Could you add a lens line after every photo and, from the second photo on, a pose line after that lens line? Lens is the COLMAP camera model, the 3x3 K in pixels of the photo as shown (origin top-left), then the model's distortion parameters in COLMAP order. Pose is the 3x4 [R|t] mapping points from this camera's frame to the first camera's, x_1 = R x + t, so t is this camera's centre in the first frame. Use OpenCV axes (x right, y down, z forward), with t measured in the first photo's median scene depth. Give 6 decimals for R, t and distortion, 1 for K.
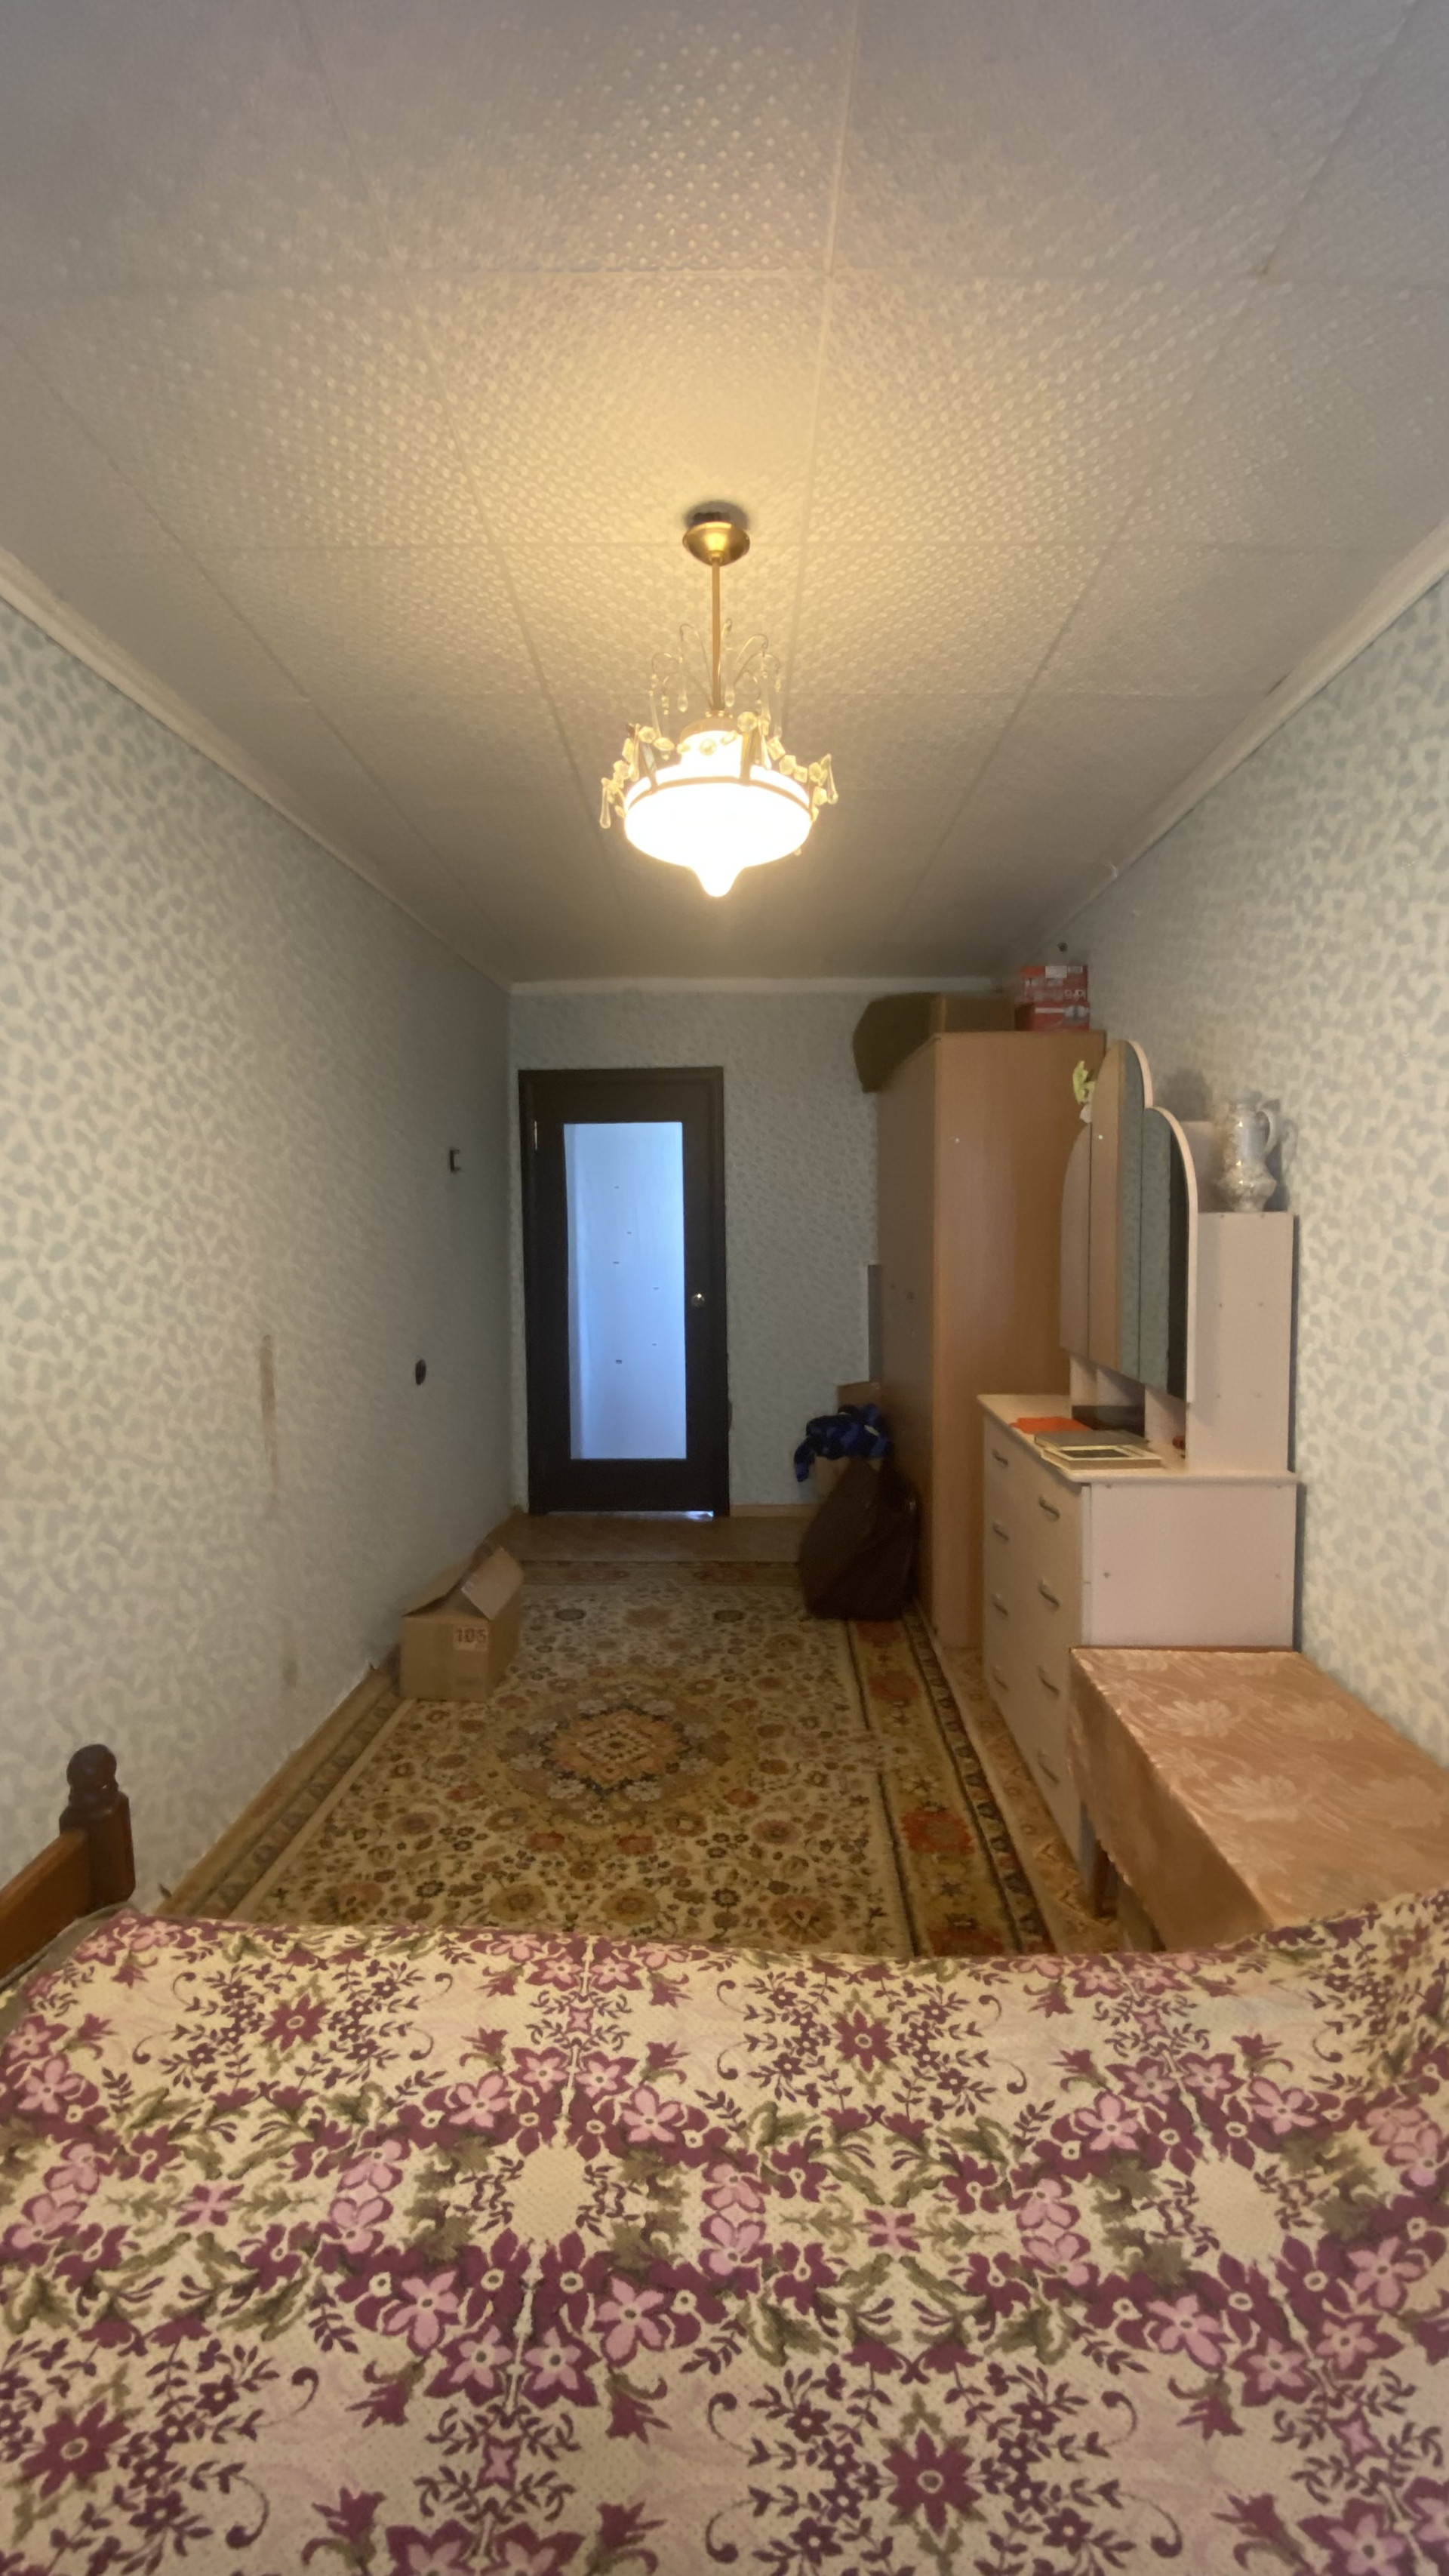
lens RADIAL K [[1052.2, 0, 712.0], [0, 1052.2, 1270.0], [0, 0, 1]] dist [0.028503, -0.021598]
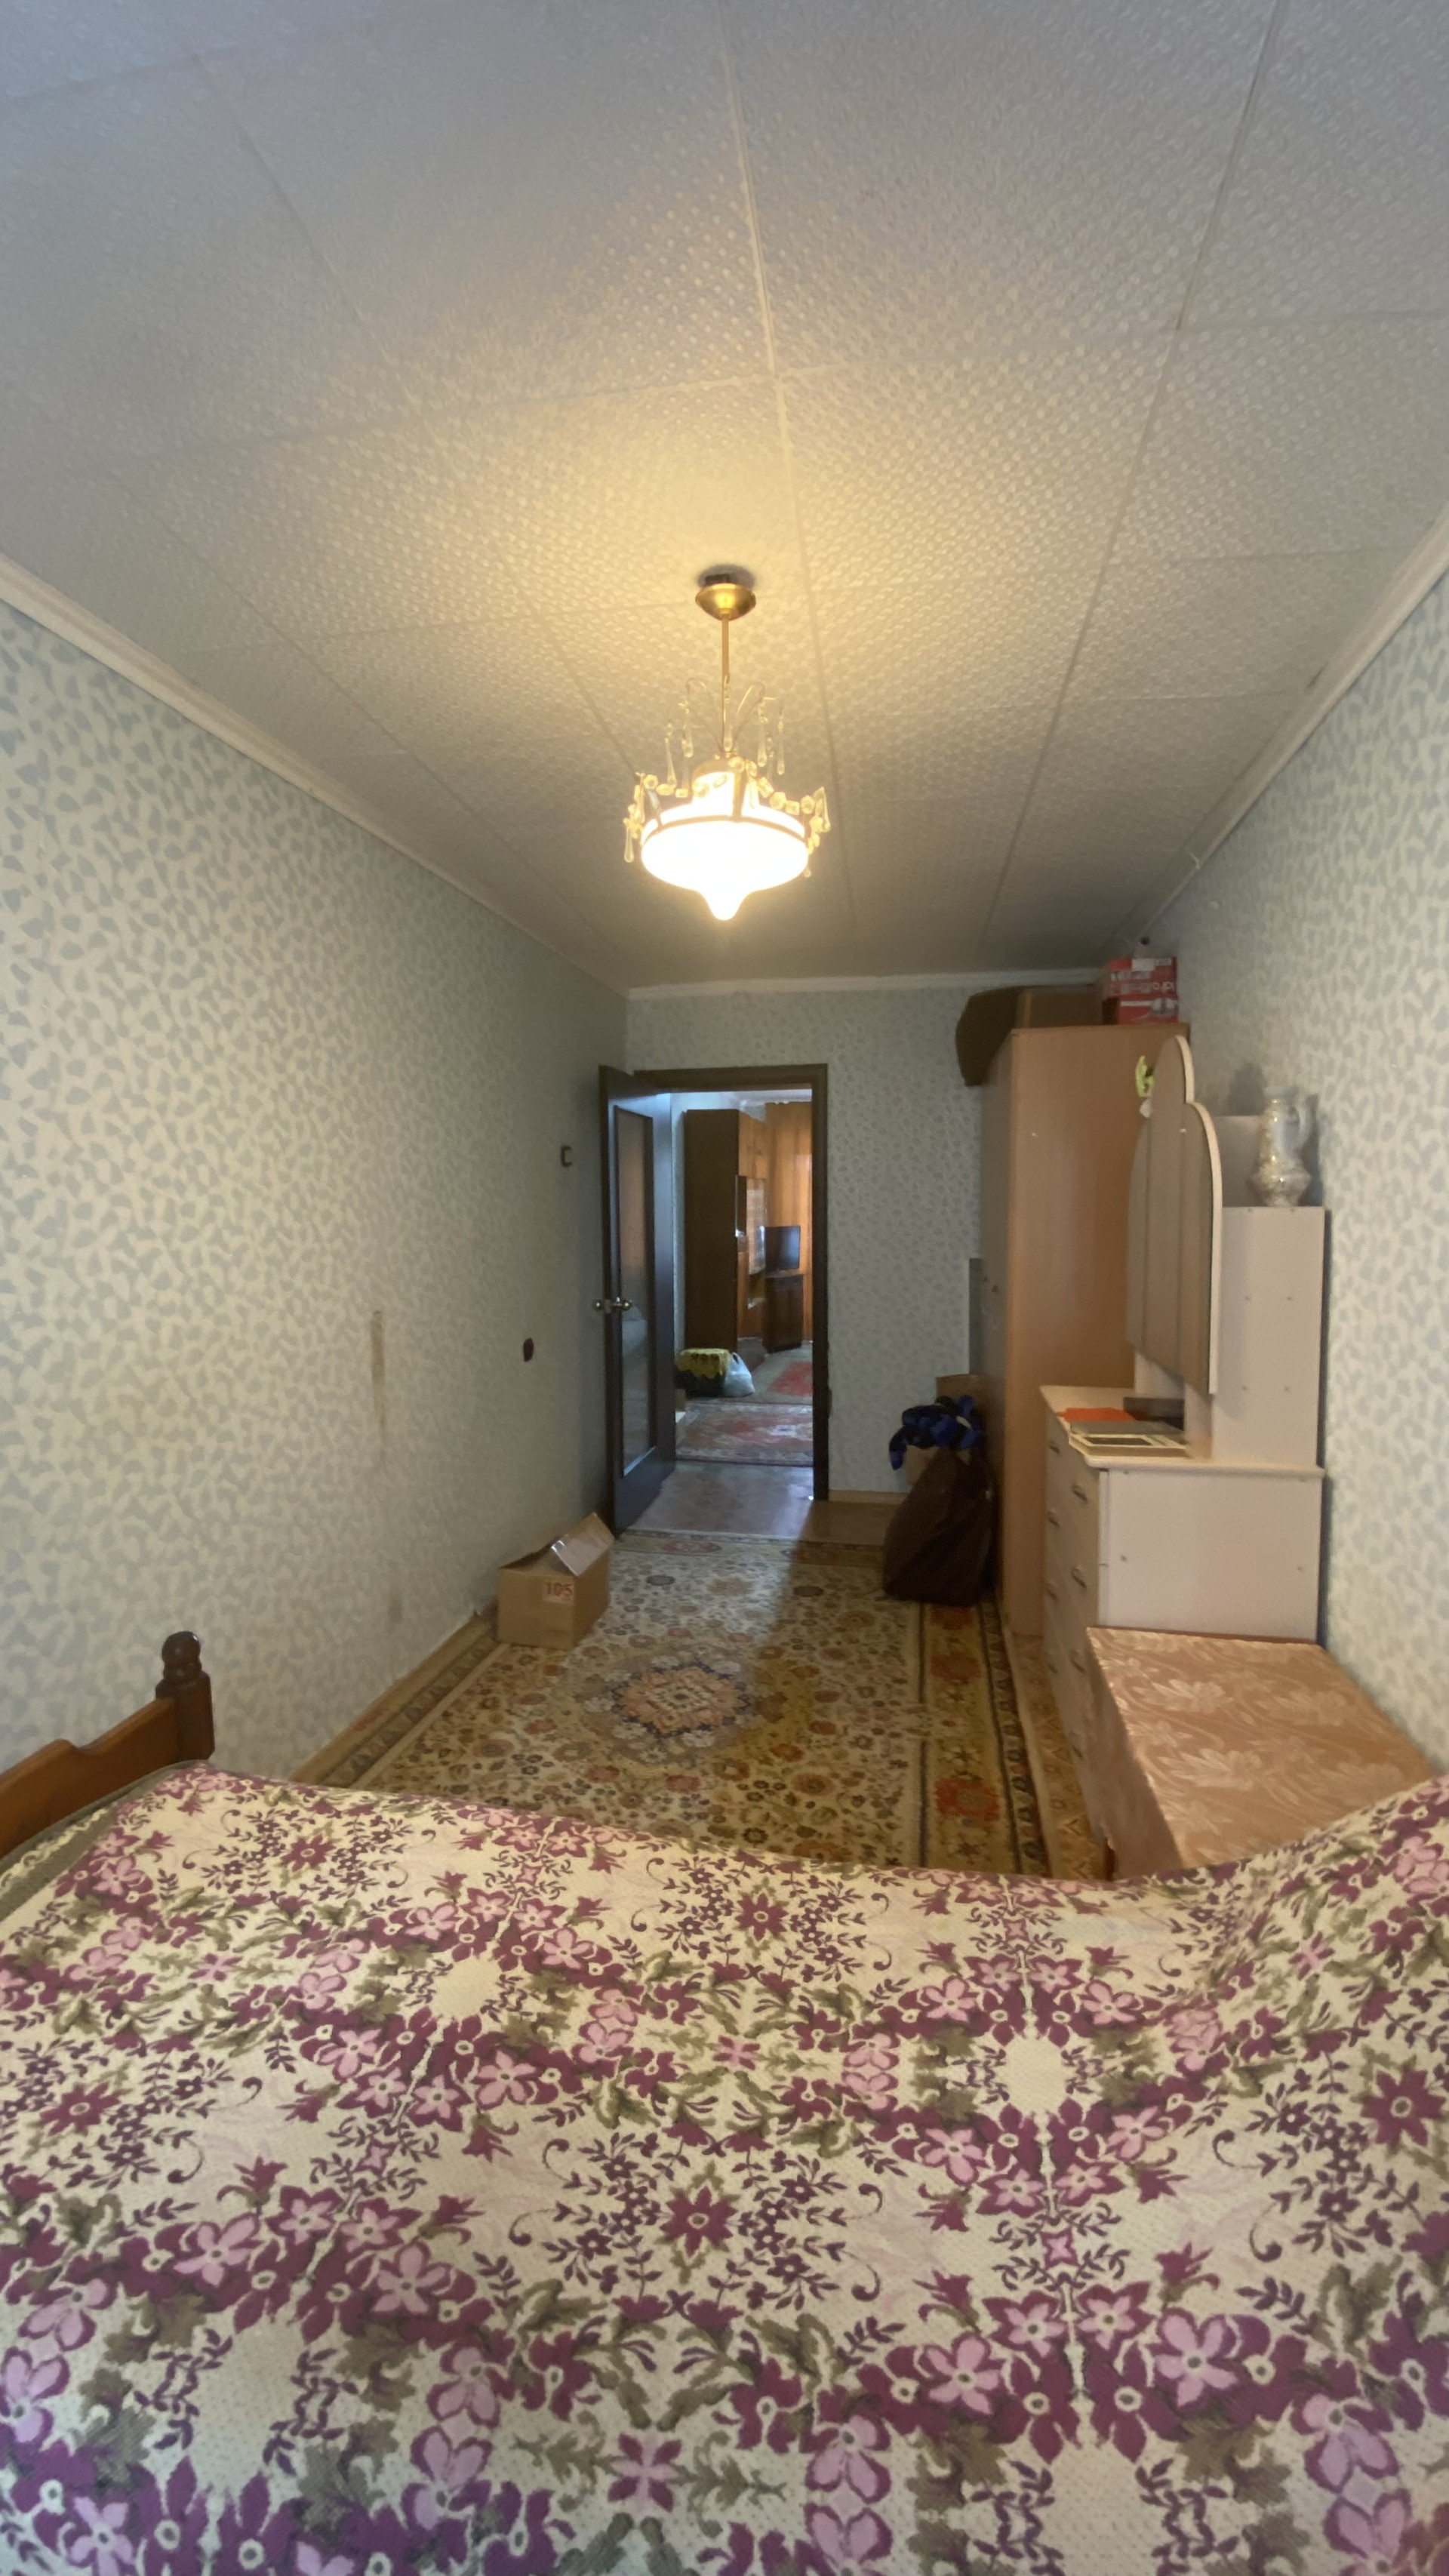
lens RADIAL K [[1052.2, 0, 712.0], [0, 1052.2, 1270.0], [0, 0, 1]] dist [0.028503, -0.021598]
pose [[0.987980, 0.014725, -0.153882, 0.254772], [-0.013666, 0.999875, 0.007938, 0.009098], [0.153980, -0.005739, 0.988057, -0.150503]]
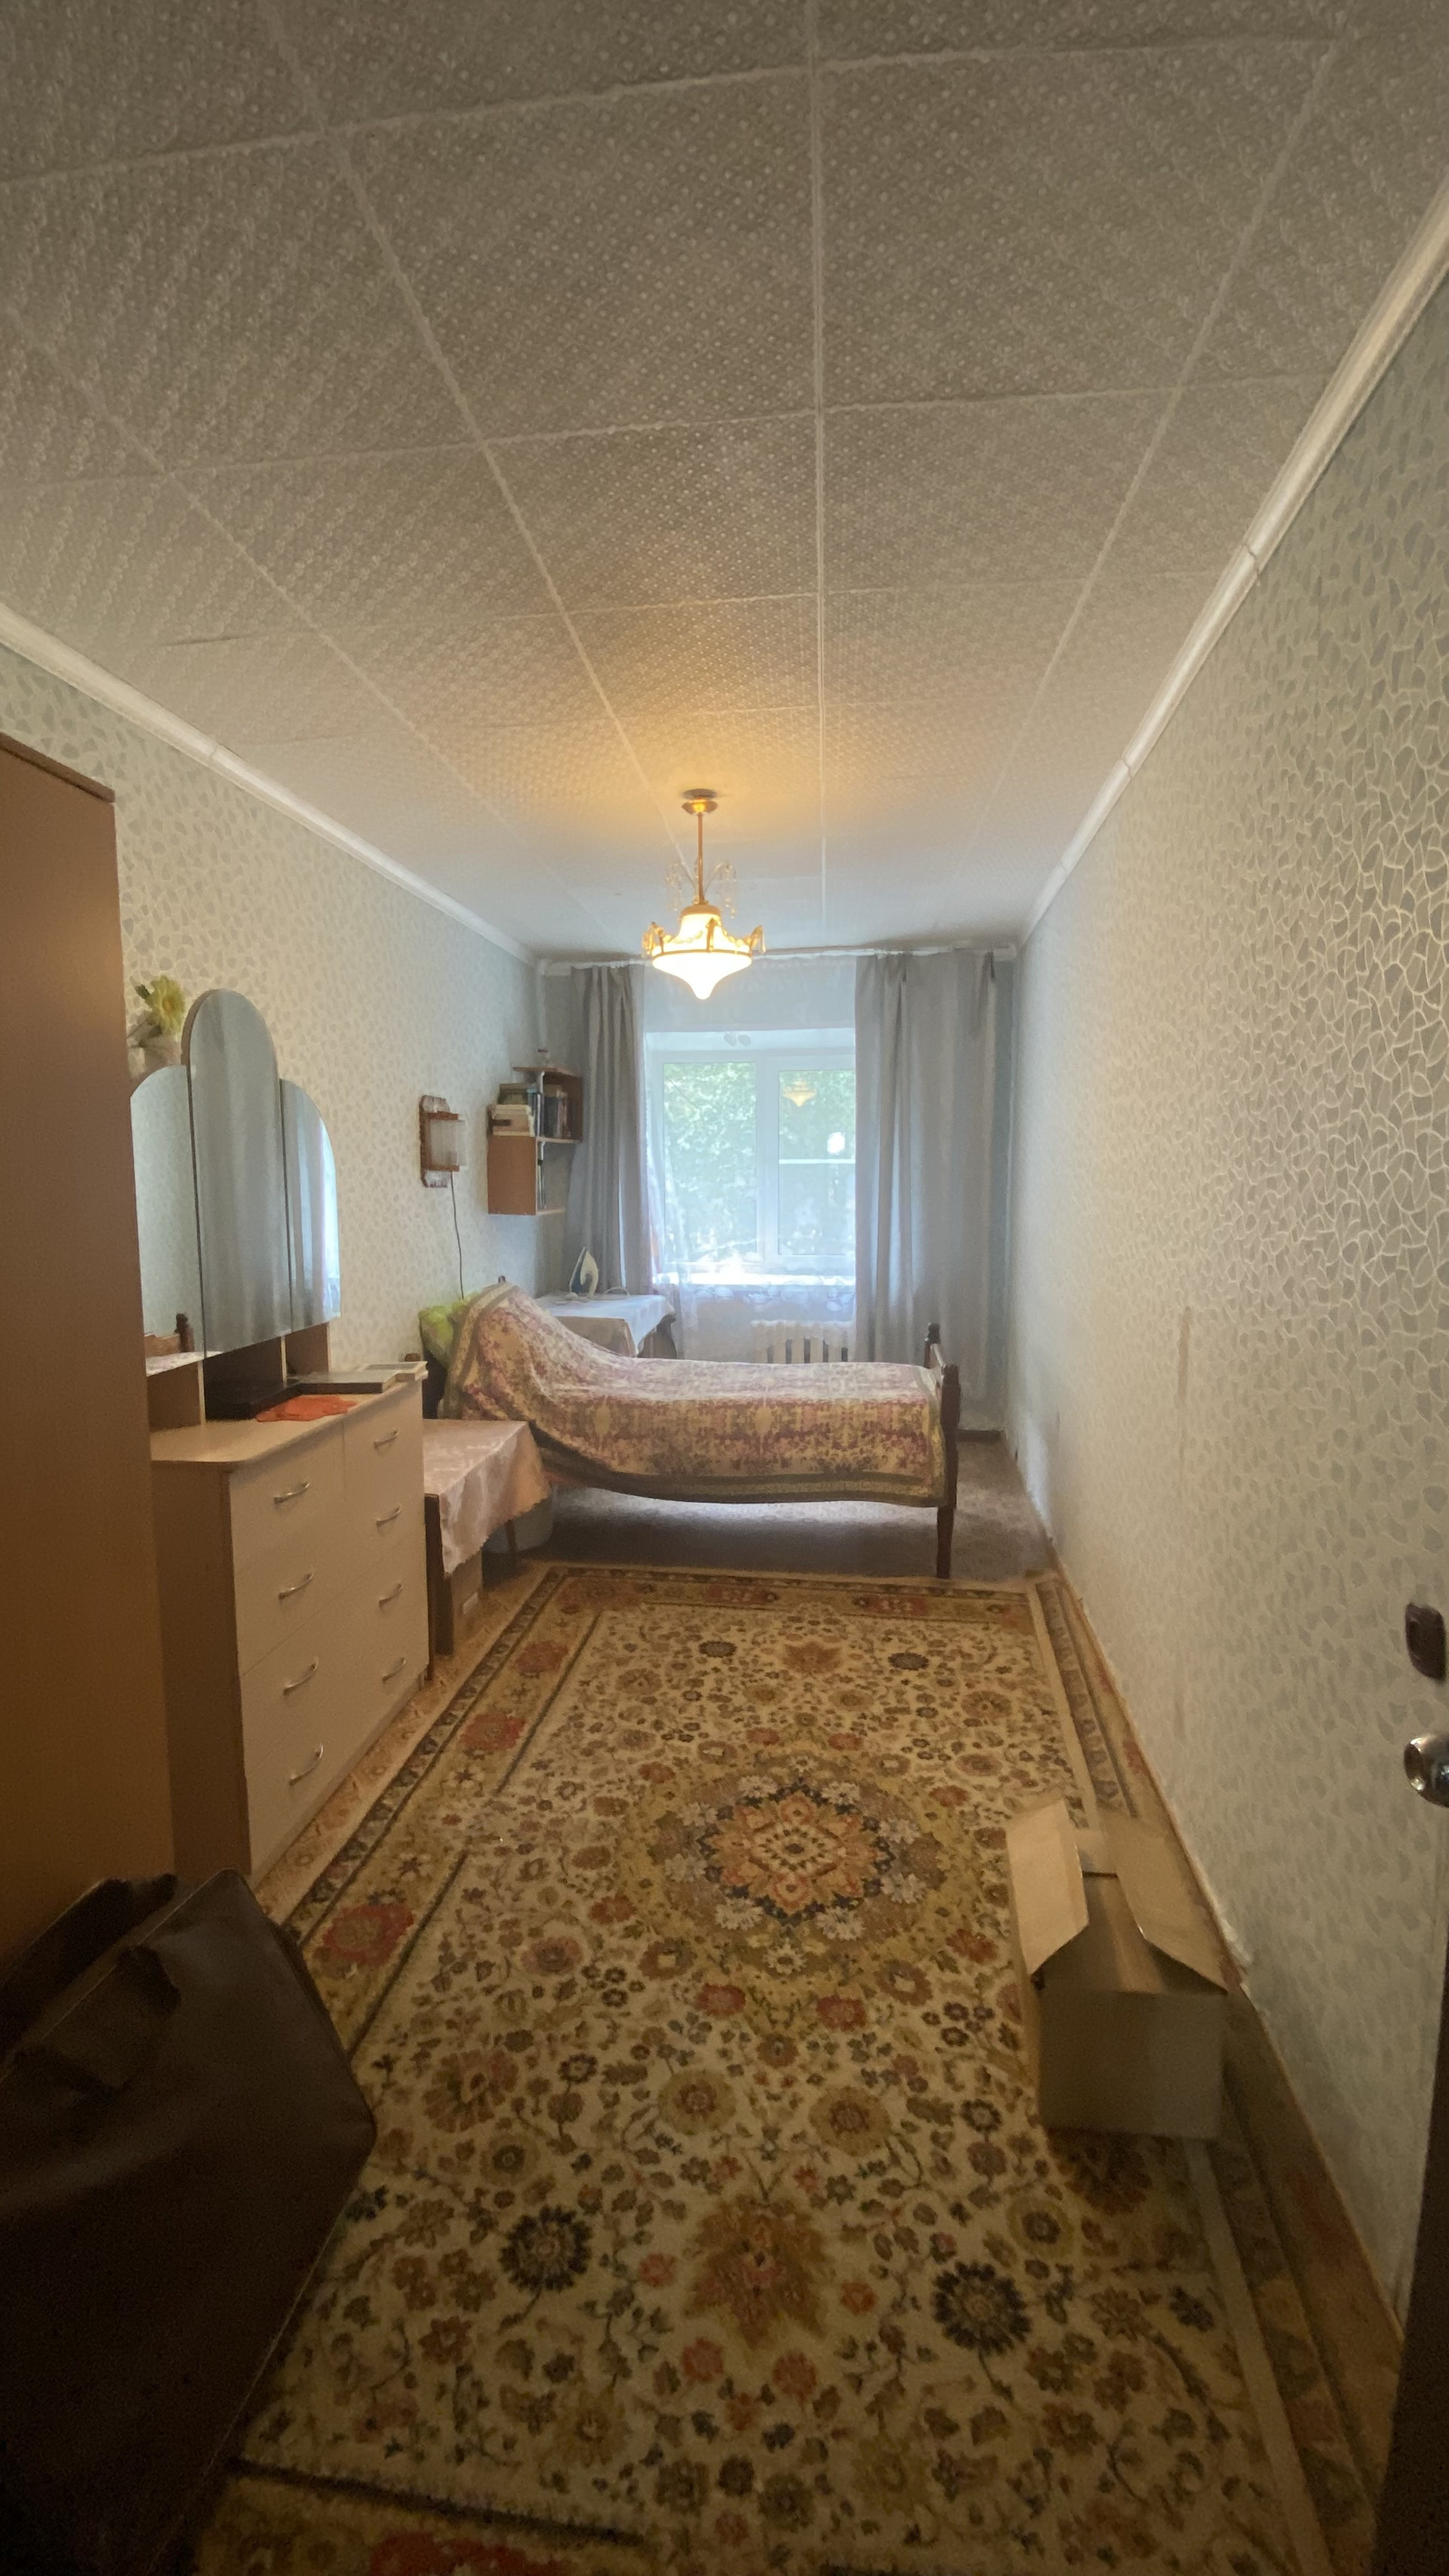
lens RADIAL K [[1052.2, 0, 712.0], [0, 1052.2, 1270.0], [0, 0, 1]] dist [0.028503, -0.021598]
pose [[-0.995696, 0.008355, 0.092304, -0.269784], [0.022817, 0.987373, 0.156760, -0.255634], [-0.089828, 0.158191, -0.983314, 4.357586]]
